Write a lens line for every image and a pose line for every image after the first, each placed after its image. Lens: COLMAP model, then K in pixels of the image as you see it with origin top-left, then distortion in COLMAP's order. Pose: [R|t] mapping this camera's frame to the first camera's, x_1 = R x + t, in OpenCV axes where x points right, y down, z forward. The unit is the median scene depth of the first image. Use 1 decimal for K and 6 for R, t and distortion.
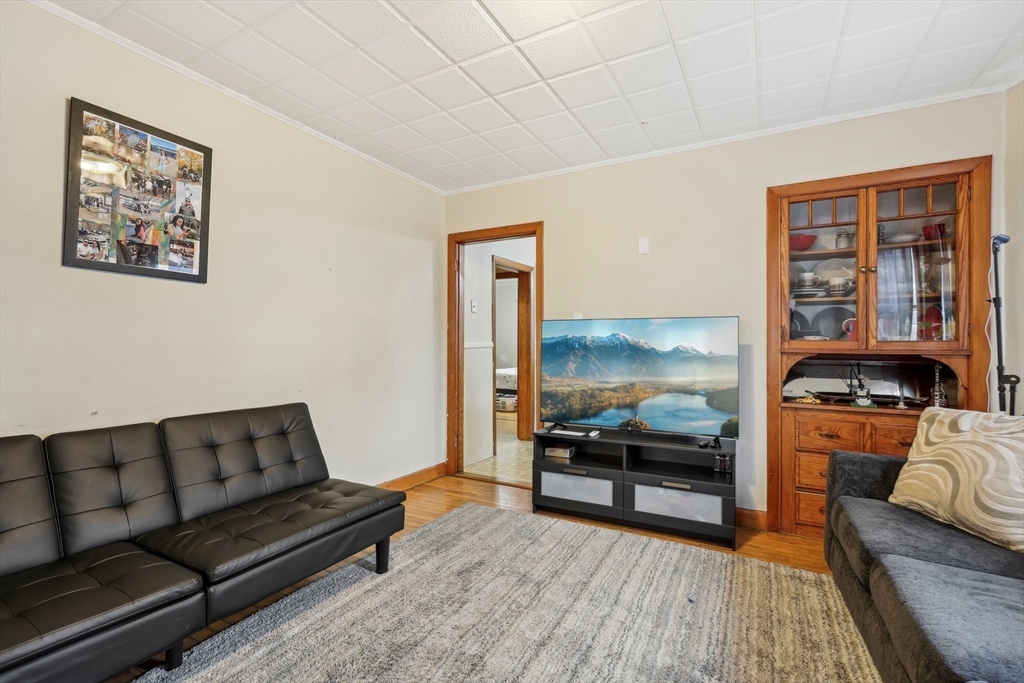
lens RADIAL K [[460.5, 0, 514.9], [0, 460.5, 343.1], [0, 0, 1]] dist [0.002718, 0.000818]
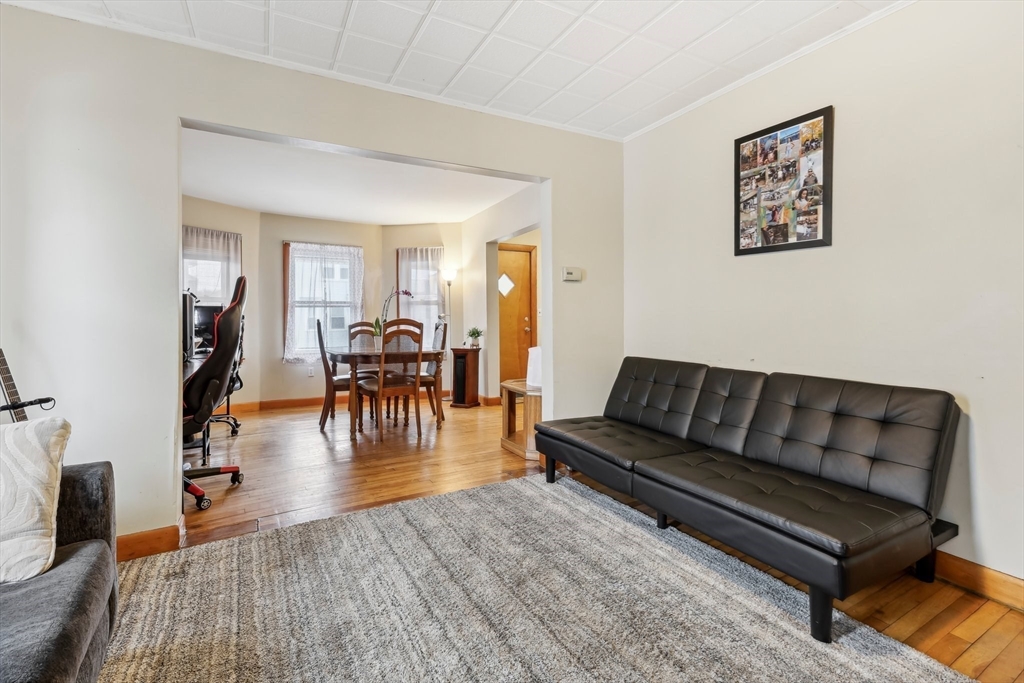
lens RADIAL K [[460.5, 0, 524.1], [0, 460.5, 310.9], [0, 0, 1]] dist [0.002718, 0.000818]
pose [[-0.523168, -0.000032, -0.852230, 0.548722], [0.015644, 0.999831, -0.009641, 0.009994], [0.852086, -0.018376, -0.523079, 1.030959]]
